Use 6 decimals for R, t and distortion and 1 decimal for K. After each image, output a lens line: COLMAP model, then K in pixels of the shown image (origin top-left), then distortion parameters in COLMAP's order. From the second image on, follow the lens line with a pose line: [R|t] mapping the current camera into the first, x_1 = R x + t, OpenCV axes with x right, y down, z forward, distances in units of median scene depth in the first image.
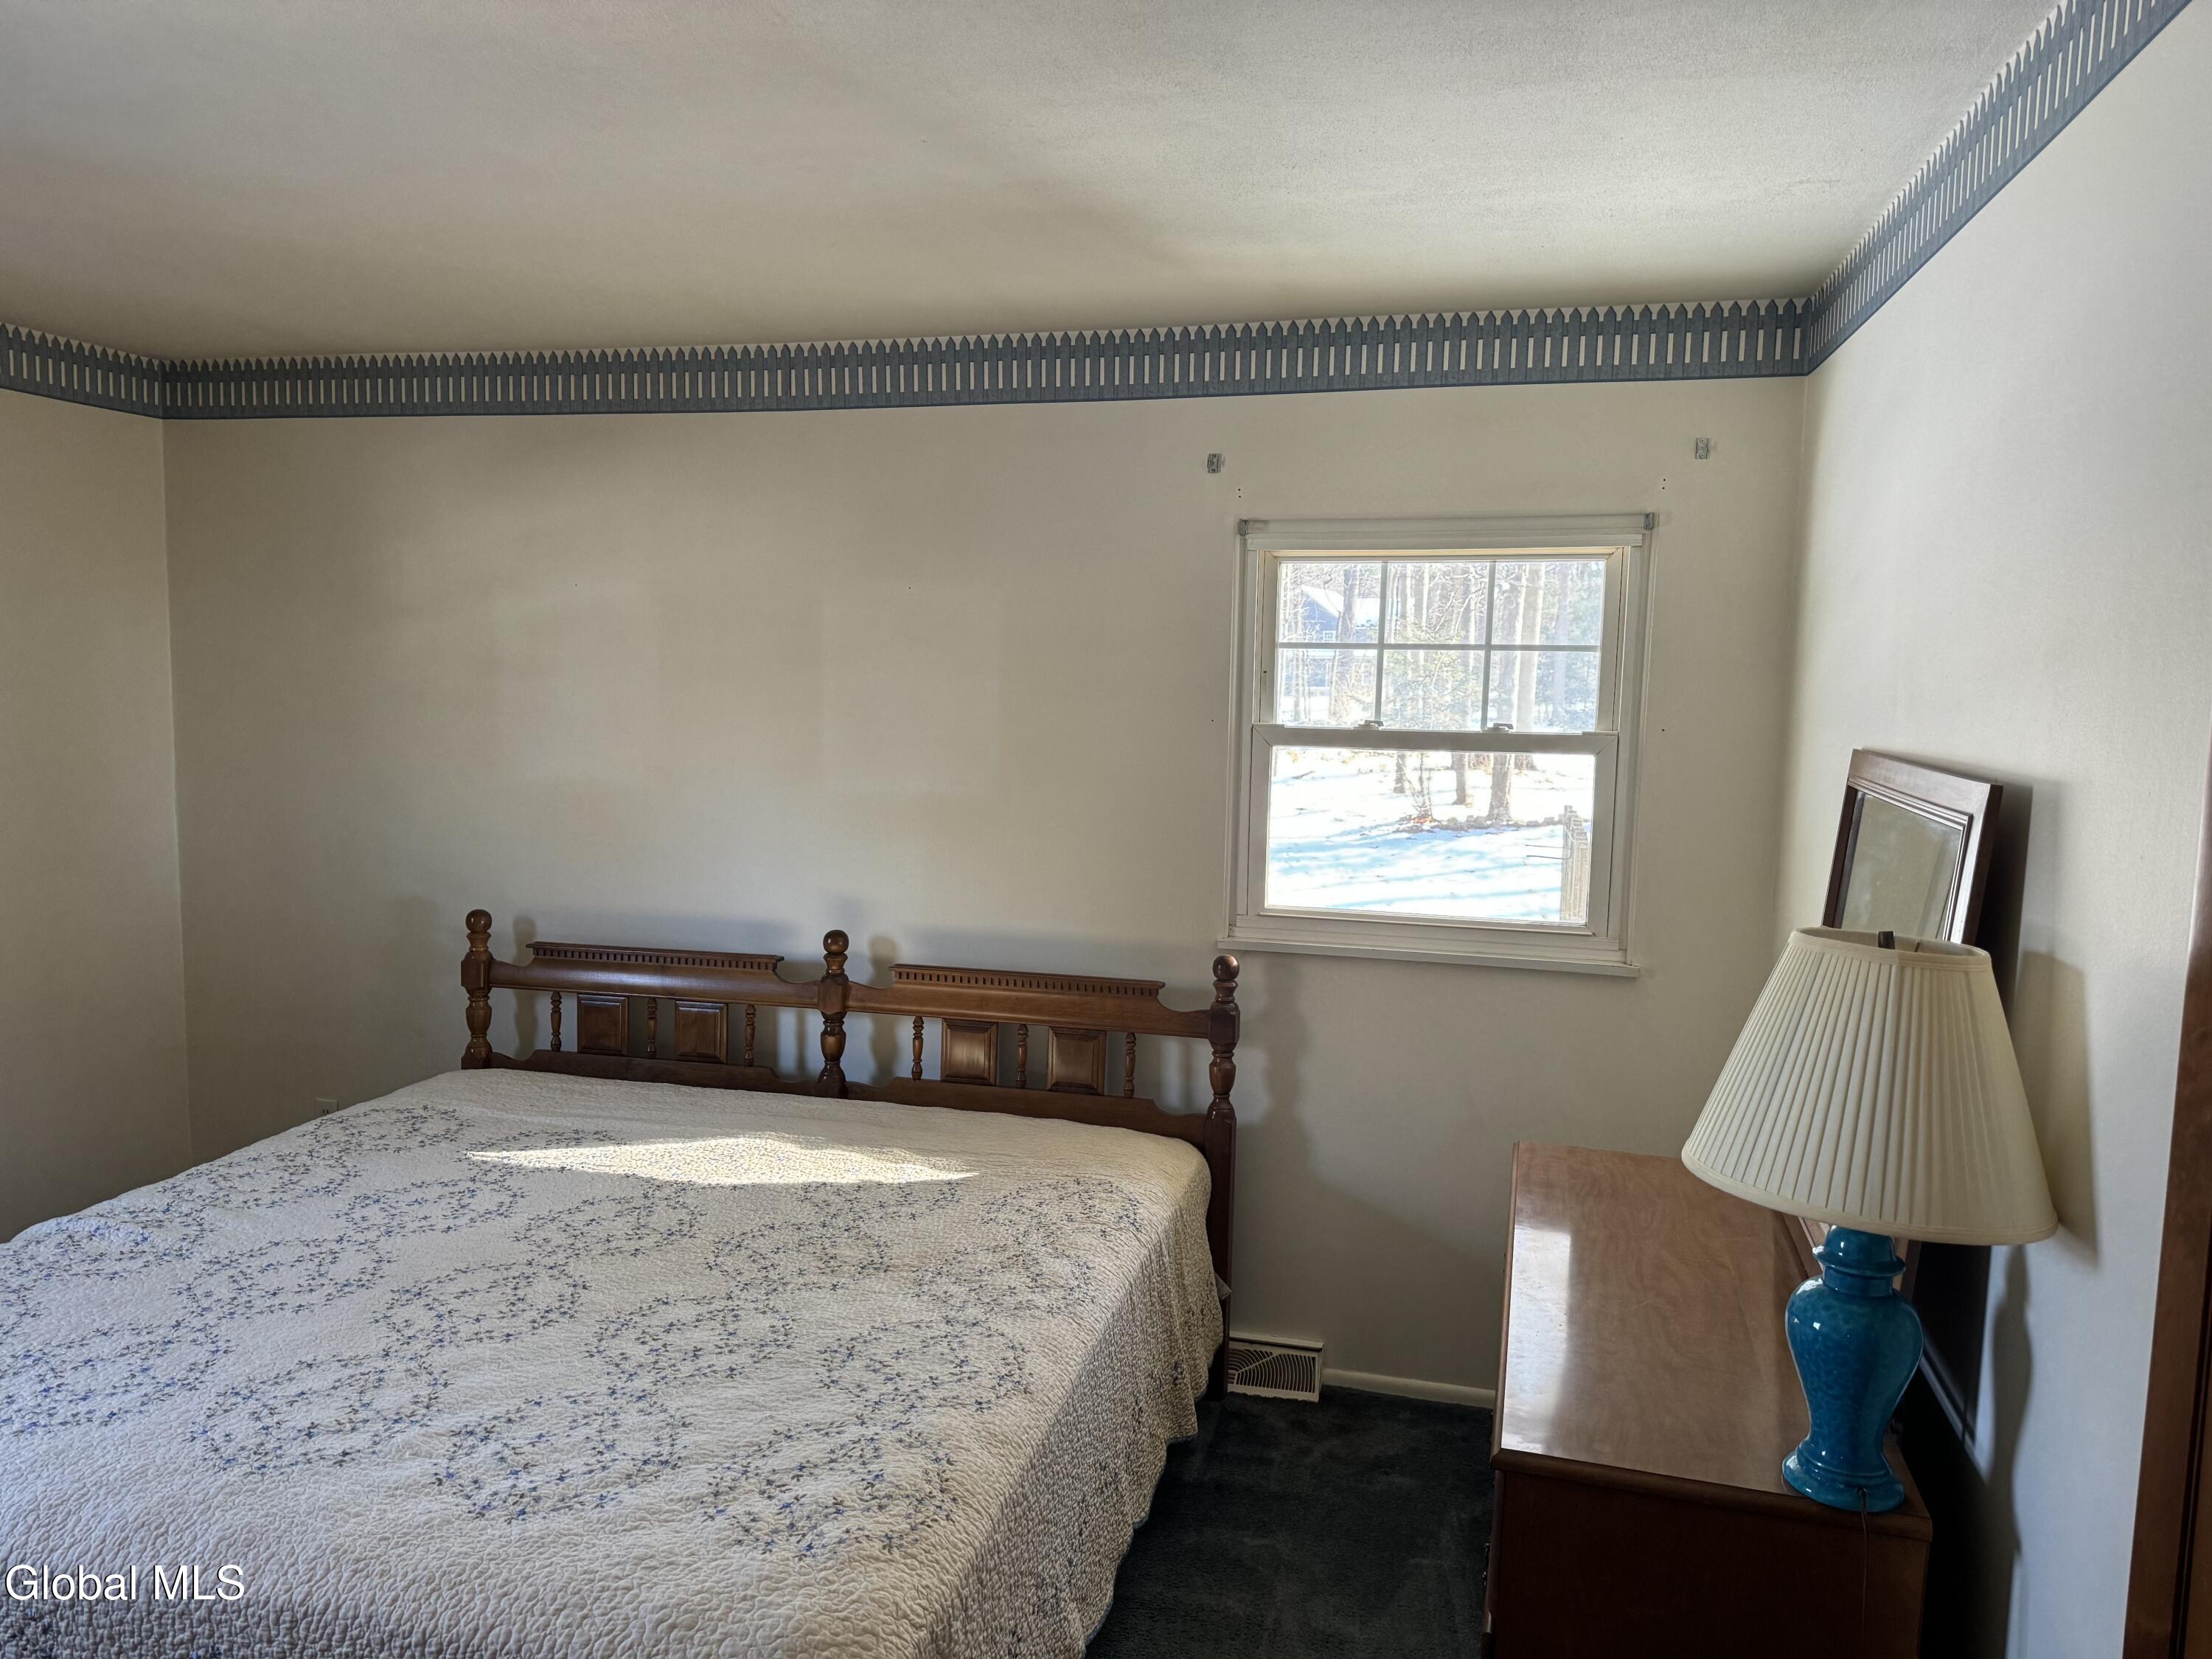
lens RADIAL K [[1545.3, 0, 1106.0], [0, 1545.3, 829.5], [0, 0, 1]] dist [0.049152, -0.047752]
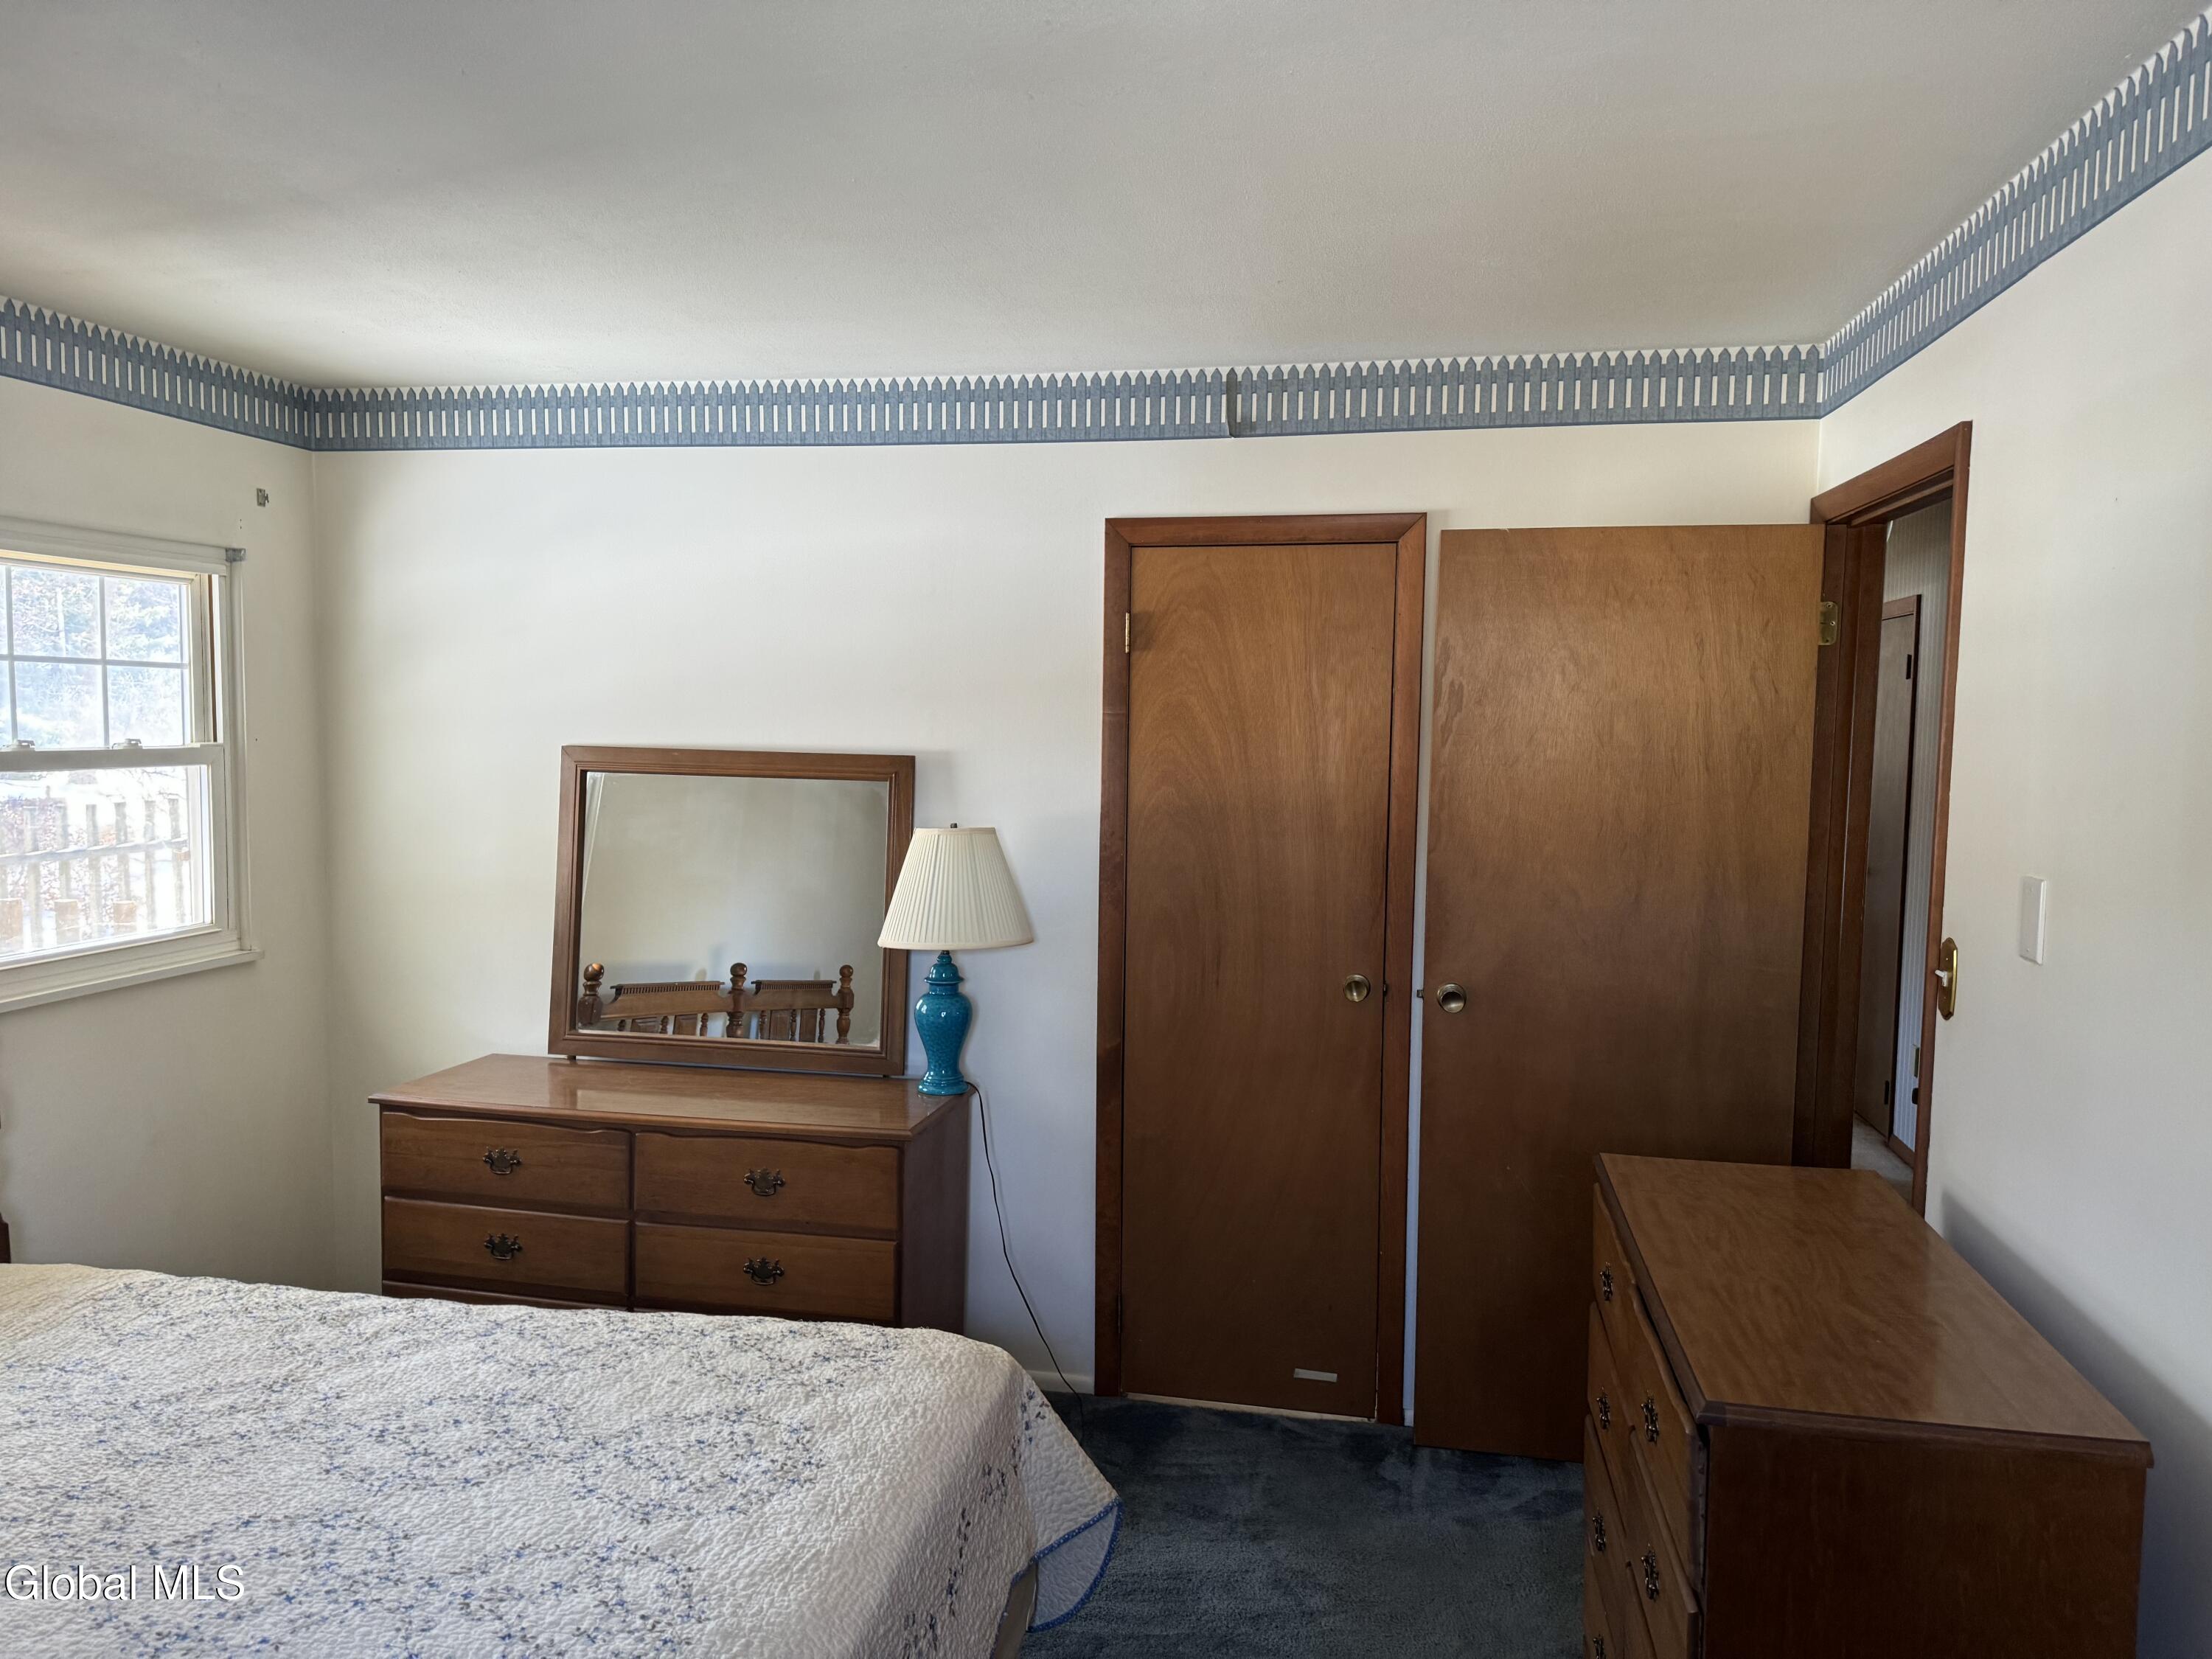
lens RADIAL K [[1545.2, 0, 1106.0], [0, 1545.2, 829.5], [0, 0, 1]] dist [-0.043843, -0.008789]
pose [[-0.065349, -0.091703, 0.993640, -0.767203], [0.092959, 0.990879, 0.097562, -0.048067], [-0.993523, 0.098743, -0.056228, 0.439871]]
